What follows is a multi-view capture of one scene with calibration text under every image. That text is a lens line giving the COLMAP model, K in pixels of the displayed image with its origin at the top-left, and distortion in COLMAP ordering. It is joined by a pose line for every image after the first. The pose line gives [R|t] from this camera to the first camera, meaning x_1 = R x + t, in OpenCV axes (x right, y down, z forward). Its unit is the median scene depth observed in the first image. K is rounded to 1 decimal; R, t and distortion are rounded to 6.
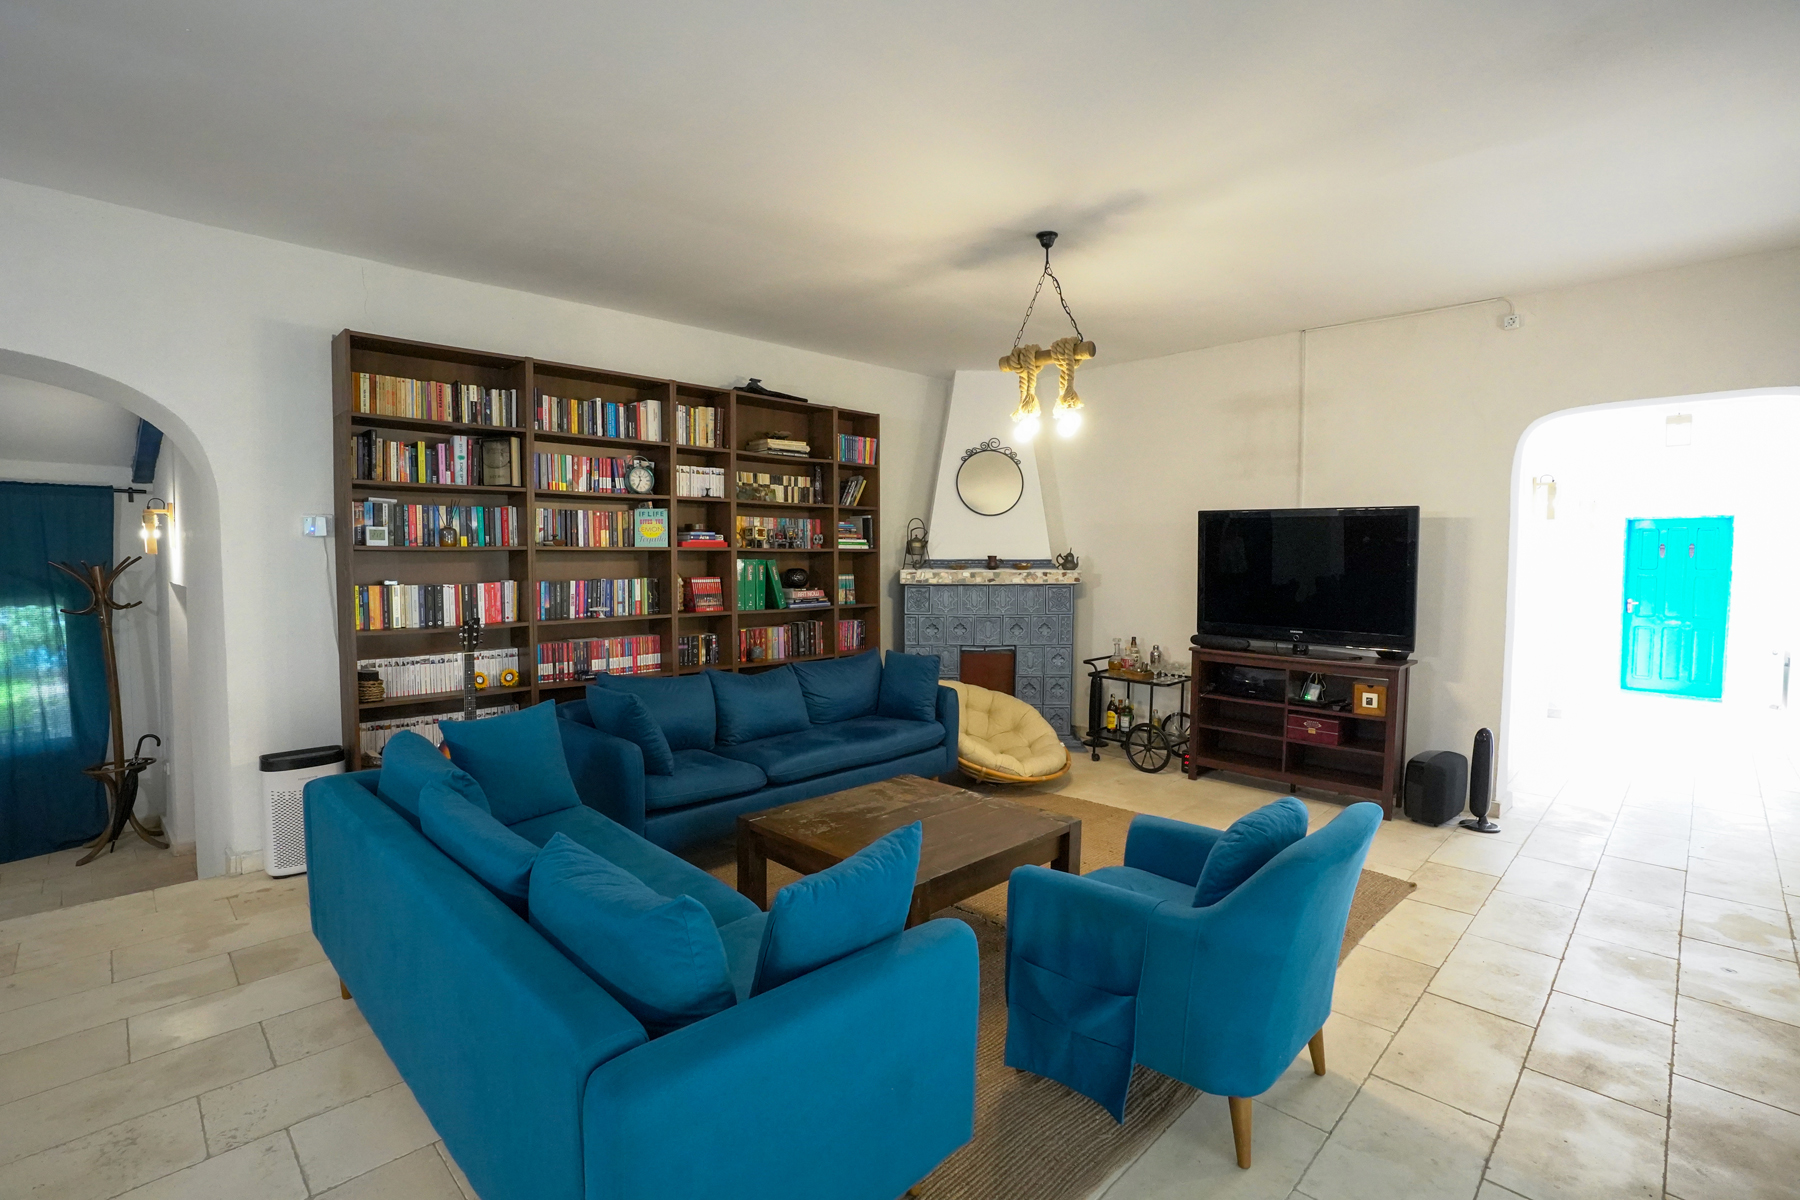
lens RADIAL K [[827.6, 0, 895.1], [0, 827.6, 596.0], [0, 0, 1]] dist [-0.058347, 0.014857]
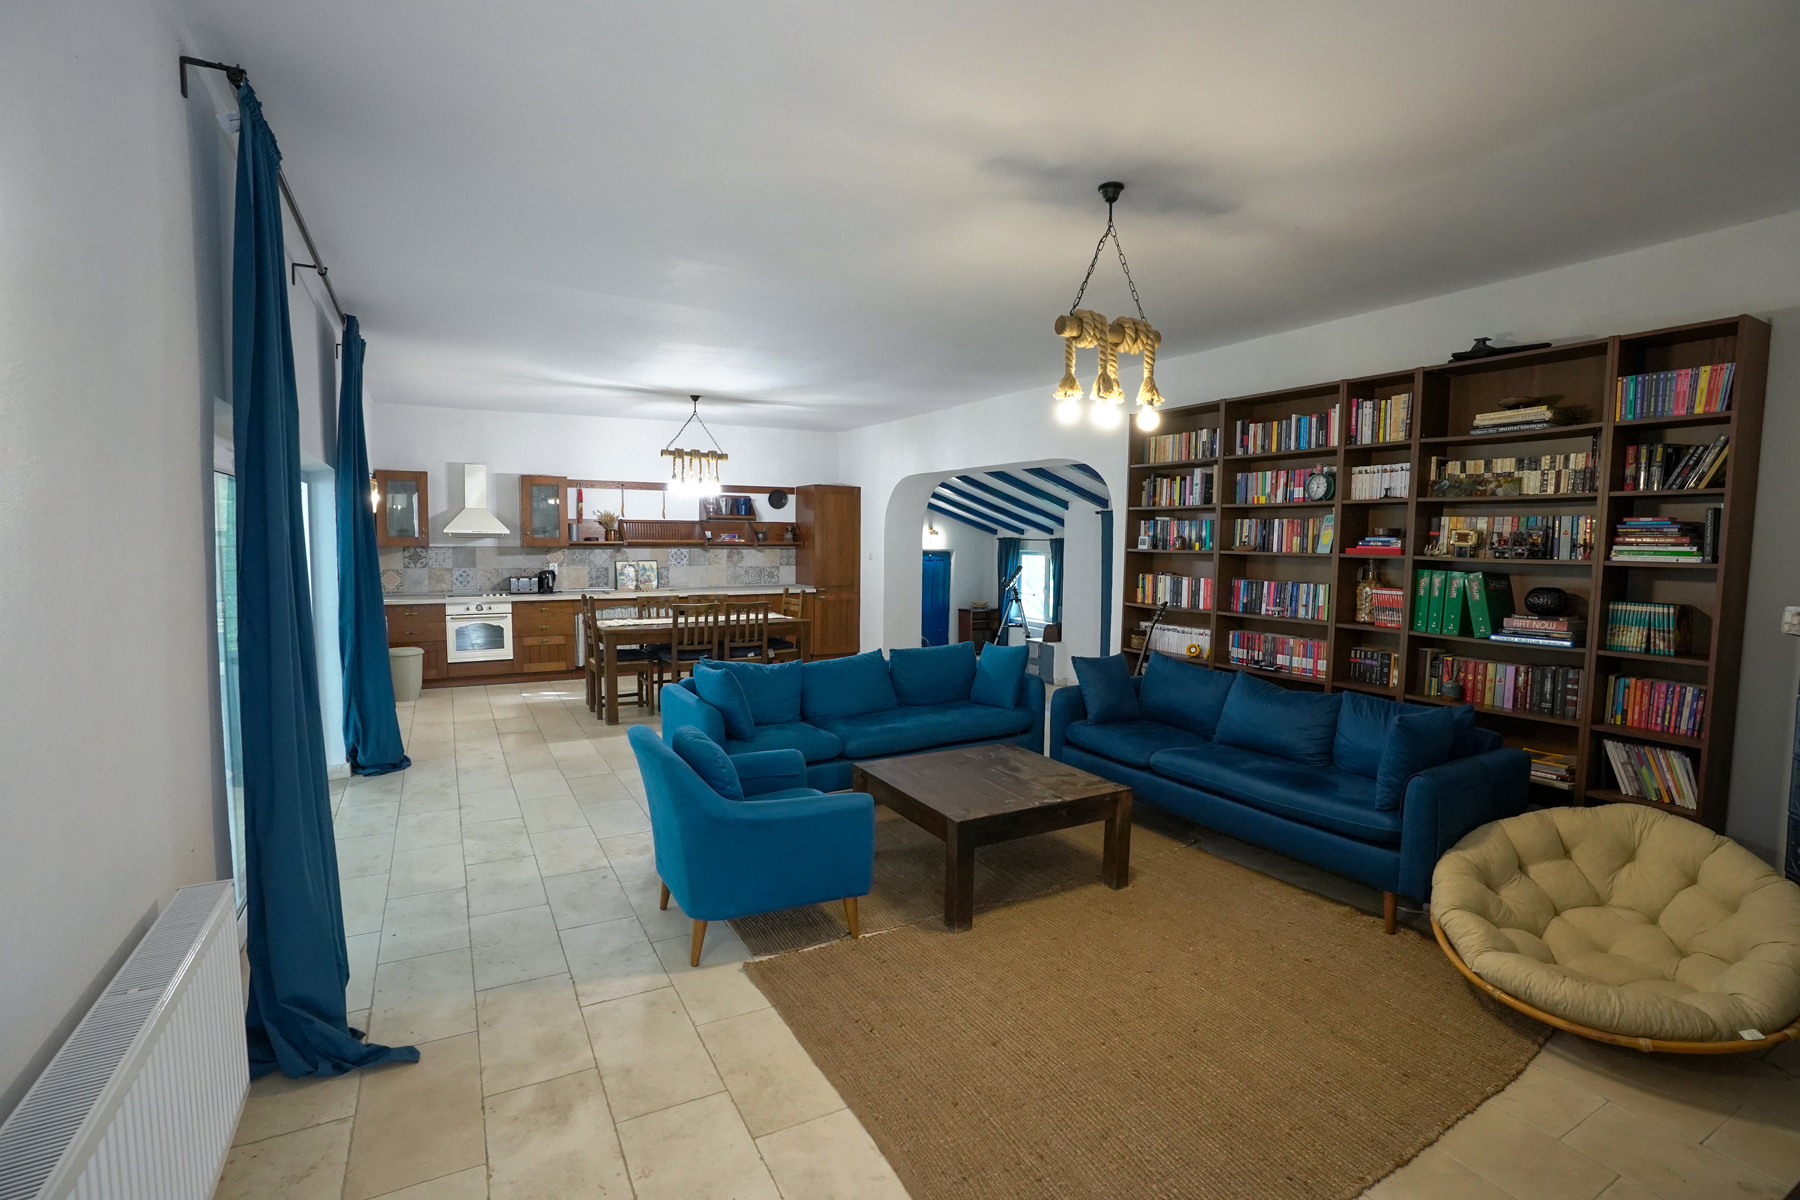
lens RADIAL K [[827.6, 0, 897.0], [0, 827.6, 595.7], [0, 0, 1]] dist [-0.058347, 0.014857]
pose [[-0.272738, 0.061818, -0.960100, 0.795625], [-0.059628, 0.994929, 0.081000, -0.057395], [0.960239, 0.079340, -0.267669, 0.771585]]
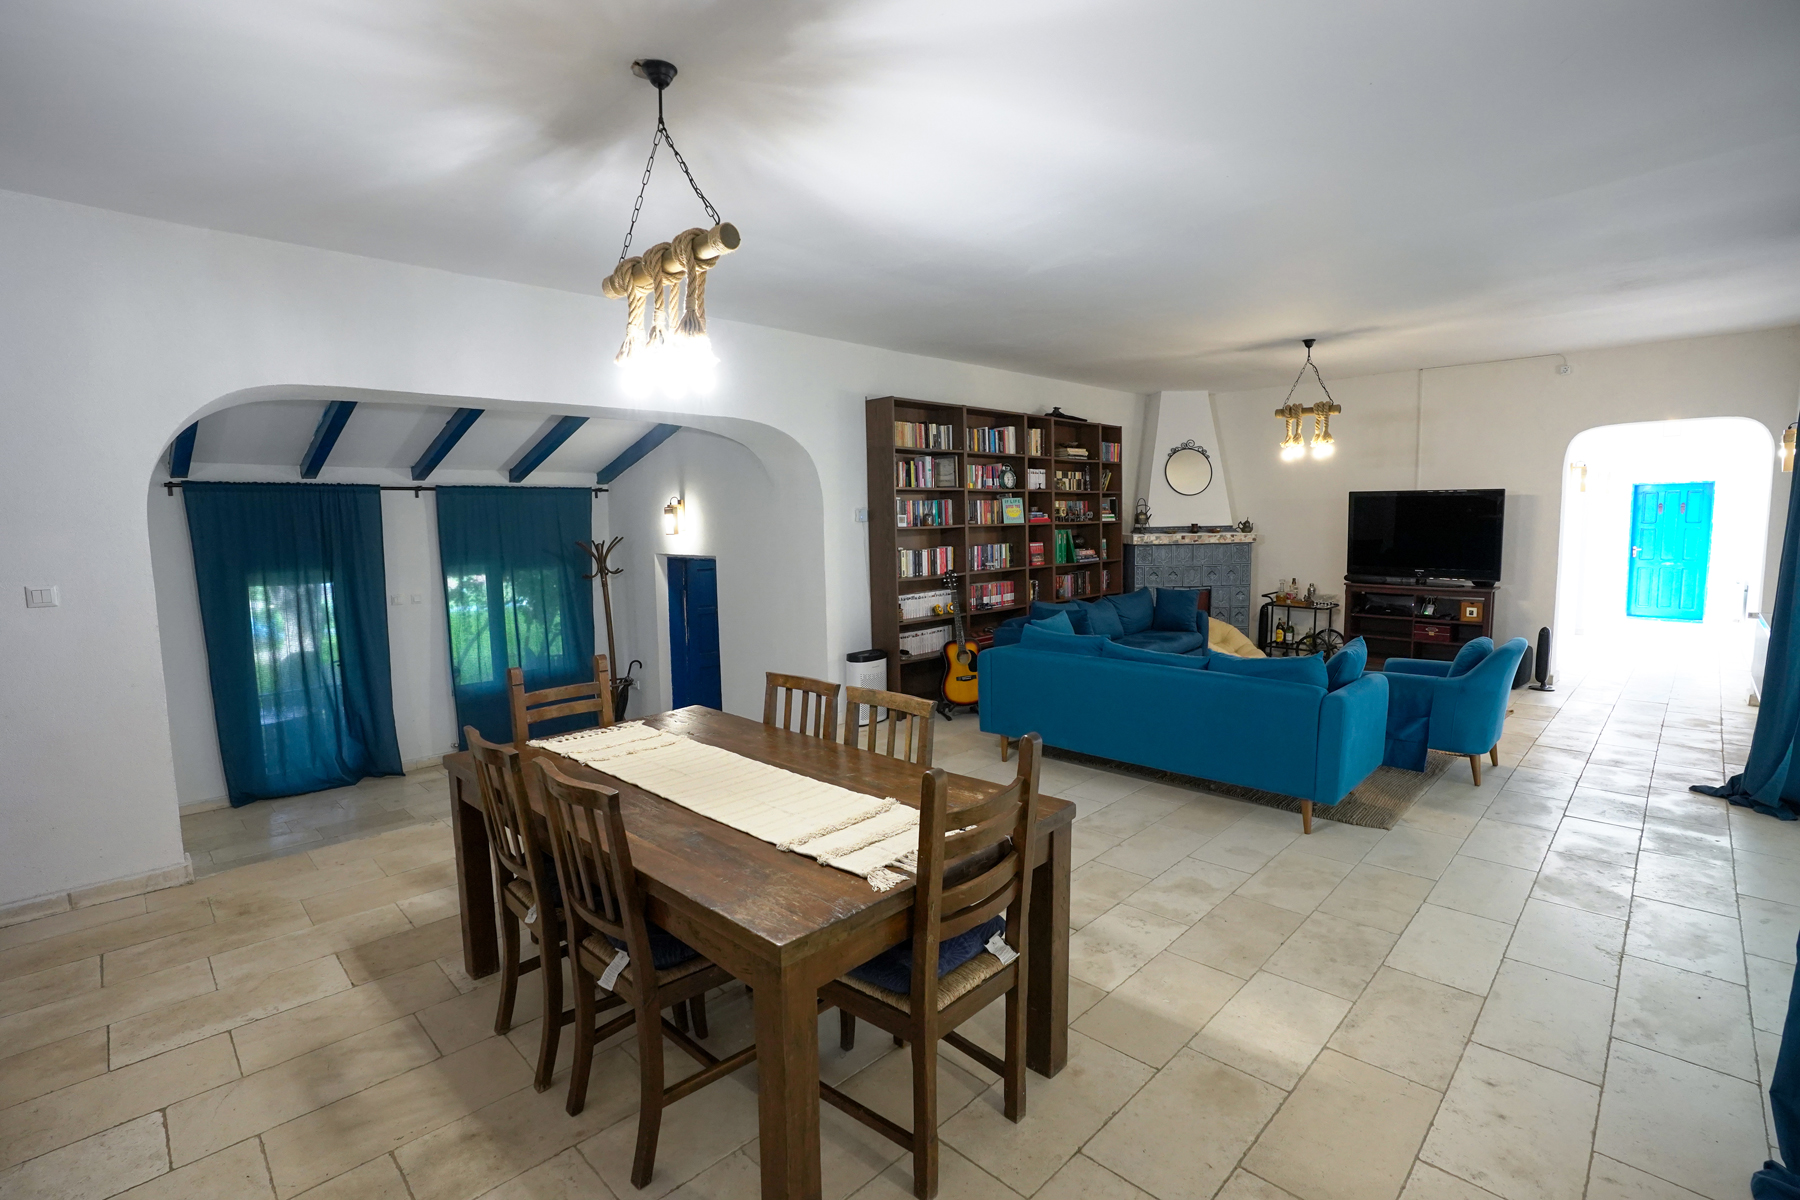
lens RADIAL K [[827.6, 0, 901.2], [0, 827.6, 598.0], [0, 0, 1]] dist [-0.058347, 0.014857]
pose [[0.999758, -0.021891, 0.002299, -0.512206], [0.021760, 0.998674, 0.046662, 0.003256], [-0.003318, -0.046601, 0.998908, -0.546377]]
